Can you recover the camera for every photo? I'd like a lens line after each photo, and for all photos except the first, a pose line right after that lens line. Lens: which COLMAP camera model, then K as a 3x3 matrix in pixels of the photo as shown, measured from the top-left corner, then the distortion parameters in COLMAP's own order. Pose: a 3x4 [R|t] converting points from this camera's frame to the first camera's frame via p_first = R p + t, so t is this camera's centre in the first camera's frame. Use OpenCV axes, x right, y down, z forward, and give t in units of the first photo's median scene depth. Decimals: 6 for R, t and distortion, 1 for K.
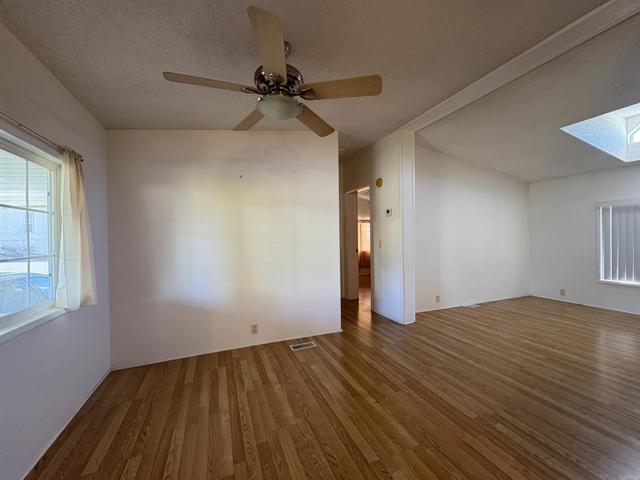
lens RADIAL K [[255.4, 0, 320.4], [0, 255.4, 238.5], [0, 0, 1]] dist [0.002011, 0.000430]
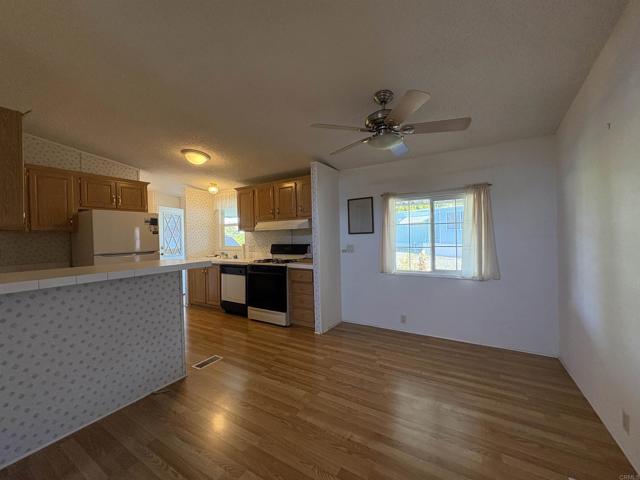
lens RADIAL K [[255.4, 0, 320.4], [0, 255.4, 238.5], [0, 0, 1]] dist [0.002011, 0.000430]
pose [[-0.800710, 0.036075, -0.597964, 0.785366], [0.033188, 0.999323, 0.015848, -0.044713], [0.598132, -0.007155, -0.801366, 1.628693]]
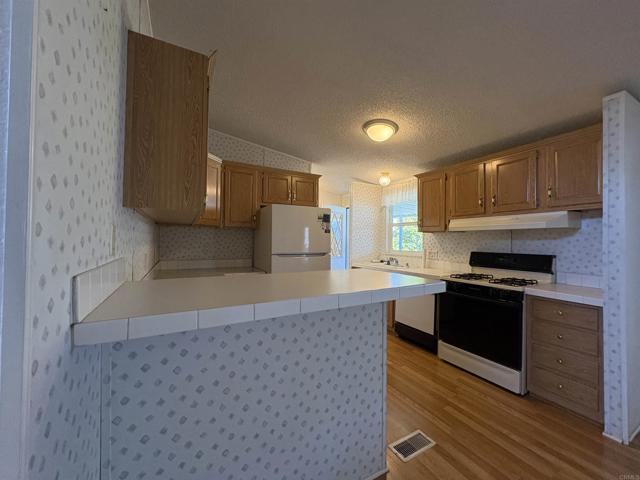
lens RADIAL K [[255.4, 0, 320.4], [0, 255.4, 238.5], [0, 0, 1]] dist [0.002011, 0.000430]
pose [[-0.992732, 0.000990, -0.120344, 0.868171], [0.001823, 0.999975, -0.006805, -0.041848], [0.120334, -0.006975, -0.992709, 0.940215]]
